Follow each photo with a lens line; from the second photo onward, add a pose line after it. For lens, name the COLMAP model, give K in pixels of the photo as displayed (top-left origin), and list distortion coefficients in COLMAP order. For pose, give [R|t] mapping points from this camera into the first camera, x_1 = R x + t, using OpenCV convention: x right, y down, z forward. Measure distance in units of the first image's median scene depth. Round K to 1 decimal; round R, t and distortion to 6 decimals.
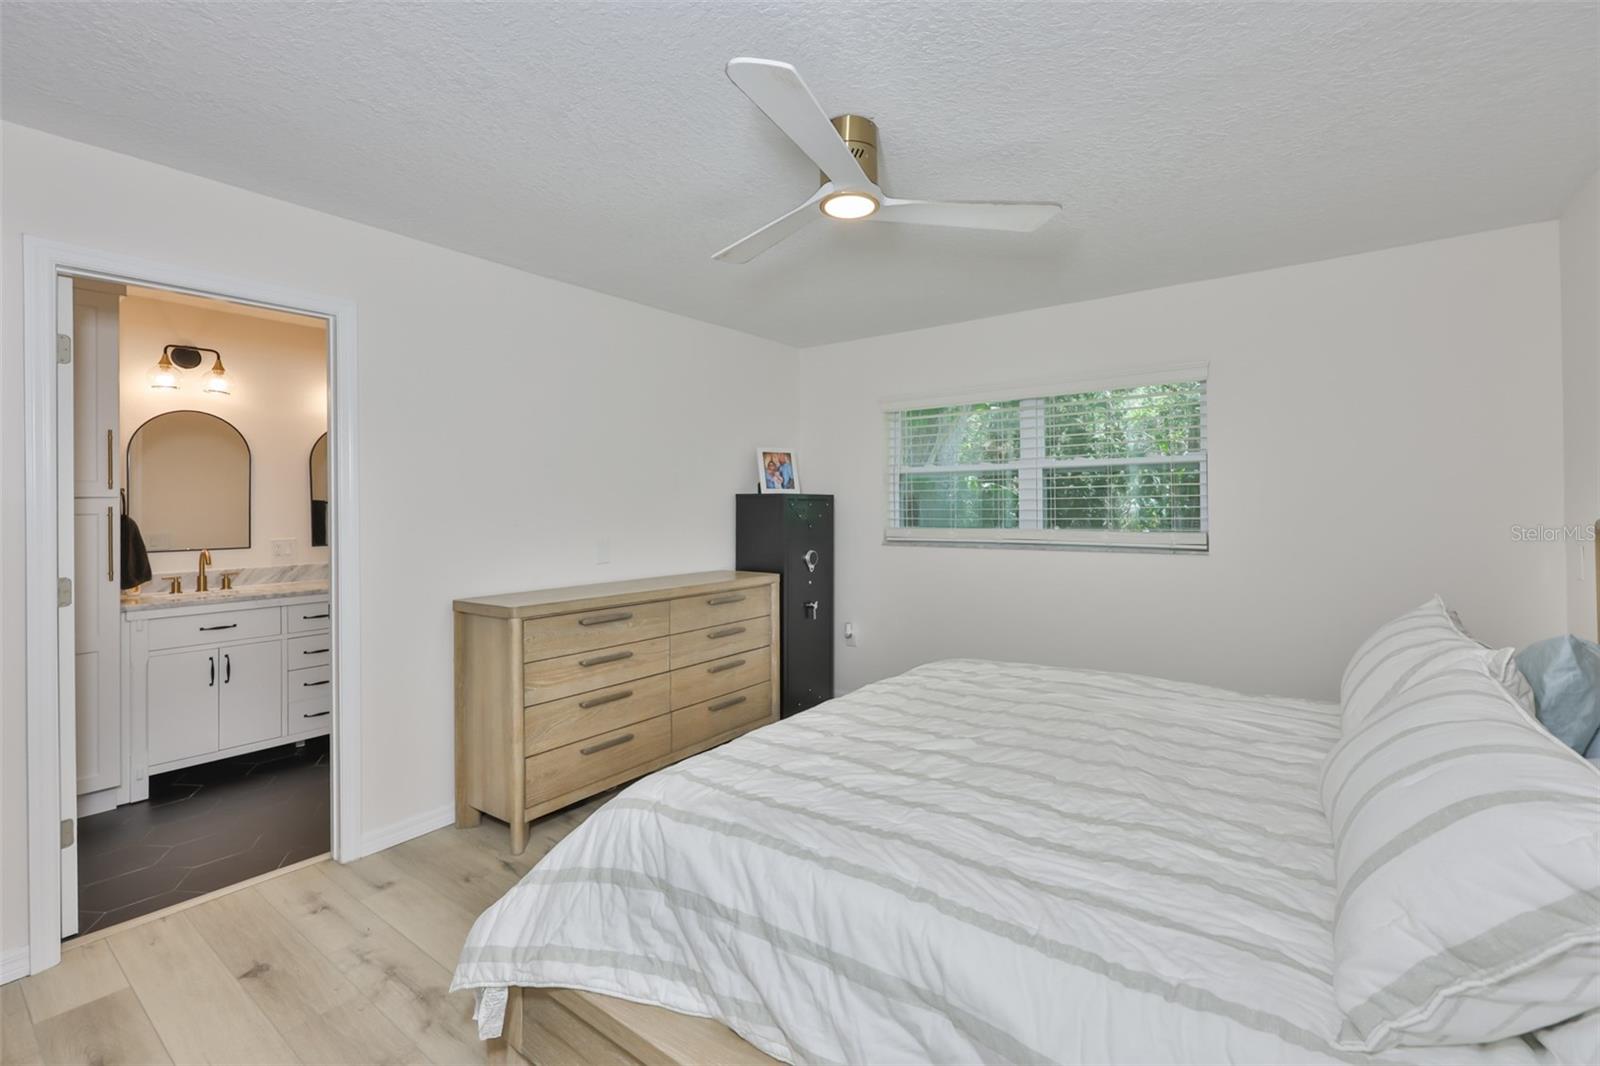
lens RADIAL K [[703.3, 0, 795.0], [0, 703.3, 506.8], [0, 0, 1]] dist [-0.000613, -0.000190]
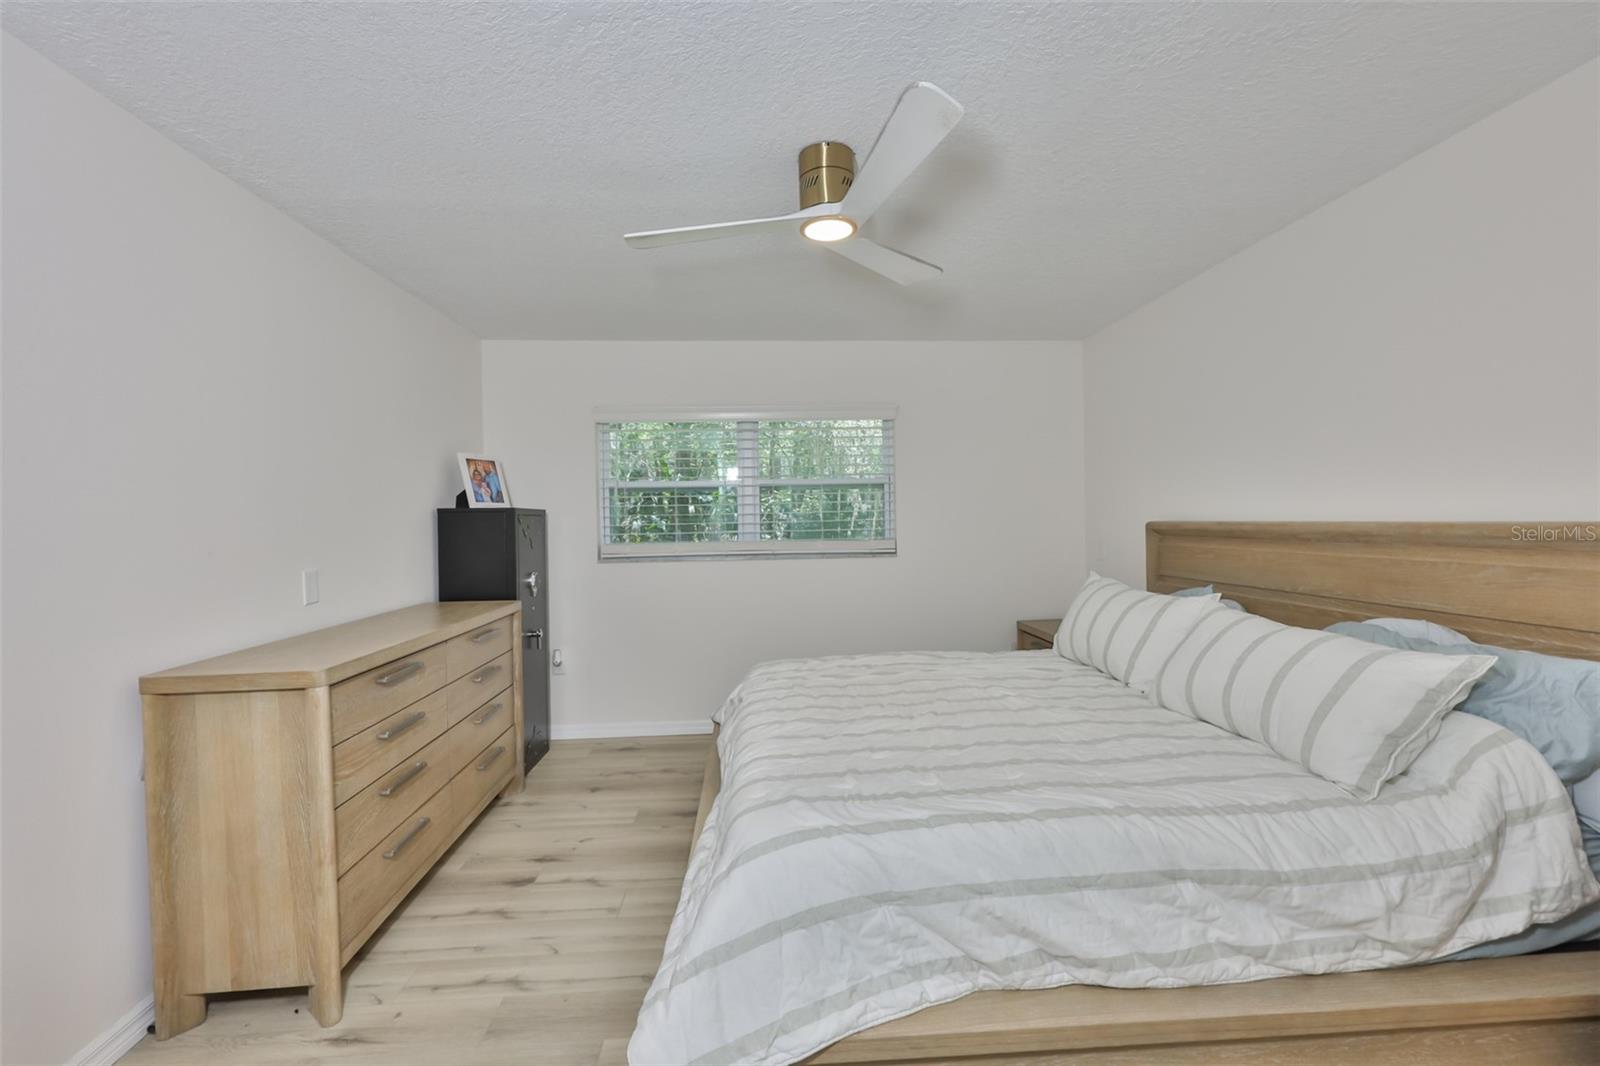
lens RADIAL K [[708.3, 0, 793.9], [0, 708.3, 531.4], [0, 0, 1]] dist [0.000317, 0.000000]
pose [[0.761548, -0.018076, 0.647856, -0.434355], [0.011892, 0.999832, 0.013918, 0.002748], [-0.647999, -0.002895, 0.761635, 0.152274]]
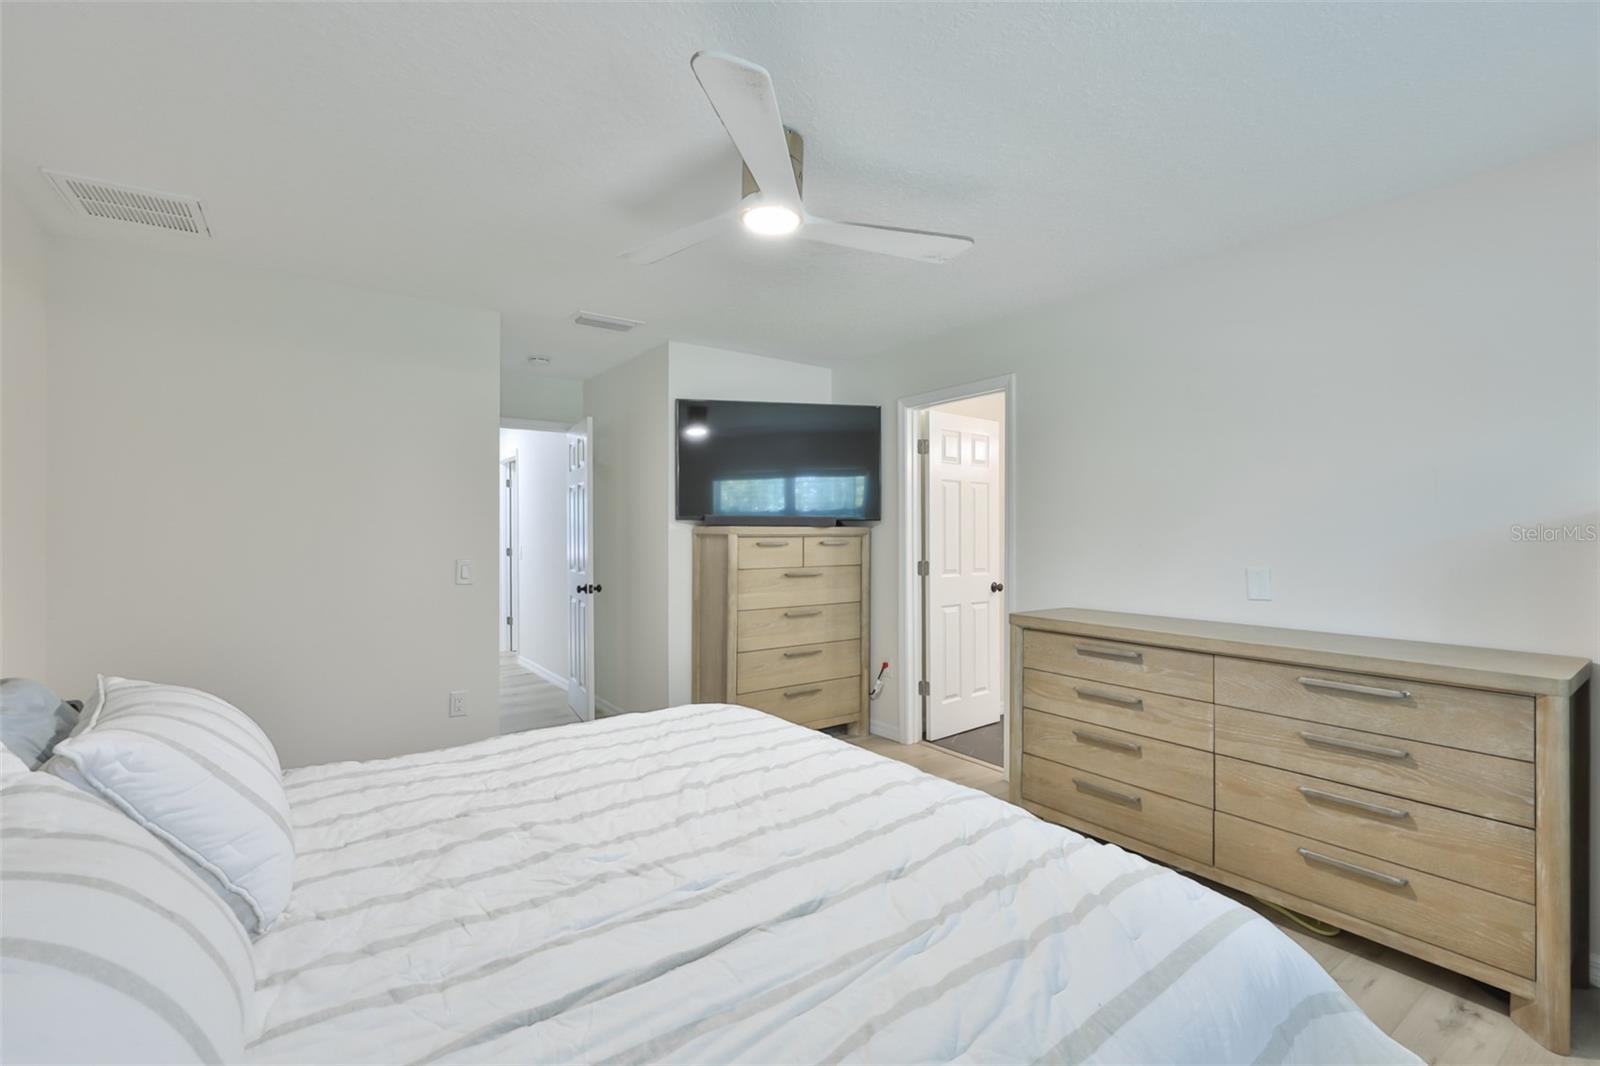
lens RADIAL K [[708.3, 0, 793.9], [0, 708.3, 531.4], [0, 0, 1]] dist [0.000317, 0.000000]
pose [[-0.293386, 0.005784, -0.955977, 0.710670], [-0.000536, 0.999981, 0.006215, 0.000502], [0.955994, 0.002336, -0.293377, 0.879954]]
